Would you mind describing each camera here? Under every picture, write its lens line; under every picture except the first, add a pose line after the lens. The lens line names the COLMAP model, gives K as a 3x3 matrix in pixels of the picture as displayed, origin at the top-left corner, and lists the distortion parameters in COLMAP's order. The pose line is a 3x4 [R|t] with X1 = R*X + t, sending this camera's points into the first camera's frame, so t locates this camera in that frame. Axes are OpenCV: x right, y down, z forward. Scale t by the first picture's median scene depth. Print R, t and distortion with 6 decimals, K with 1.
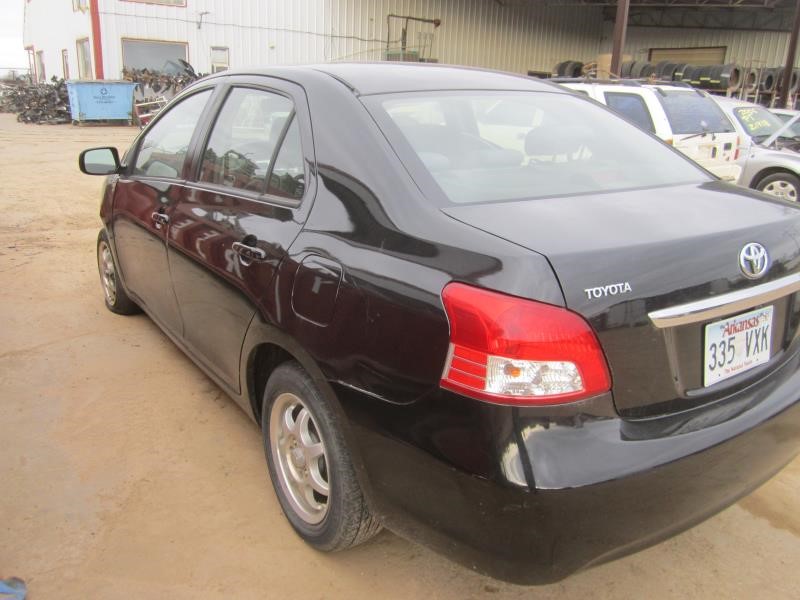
lens RADIAL K [[660.5, 0, 400.7], [0, 660.5, 300.6], [0, 0, 1]] dist [-0.040792, -0.000228]
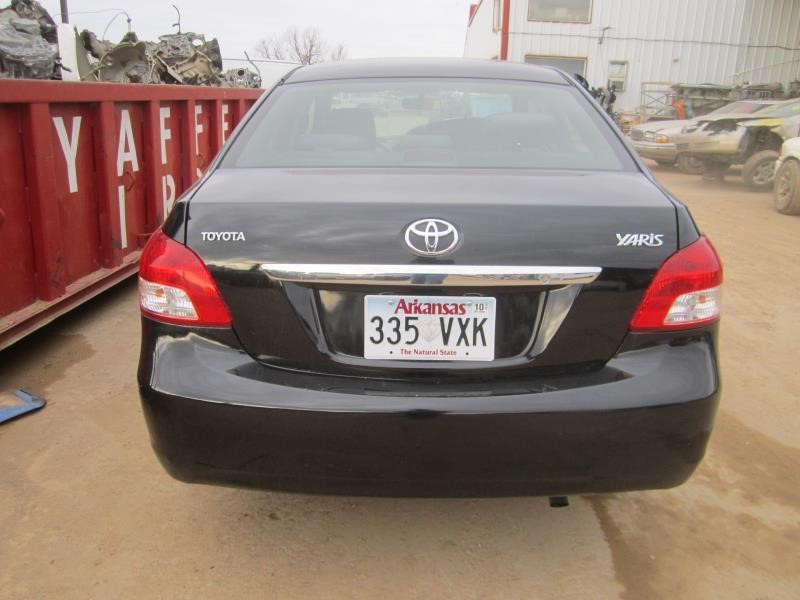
lens RADIAL K [[660.5, 0, 399.0], [0, 660.5, 299.0], [0, 0, 1]] dist [-0.040792, -0.000228]
pose [[0.816285, 0.155479, -0.556331, 0.998333], [-0.169406, 0.985183, 0.026767, 0.007624], [0.552250, 0.072397, 0.830529, 0.182878]]
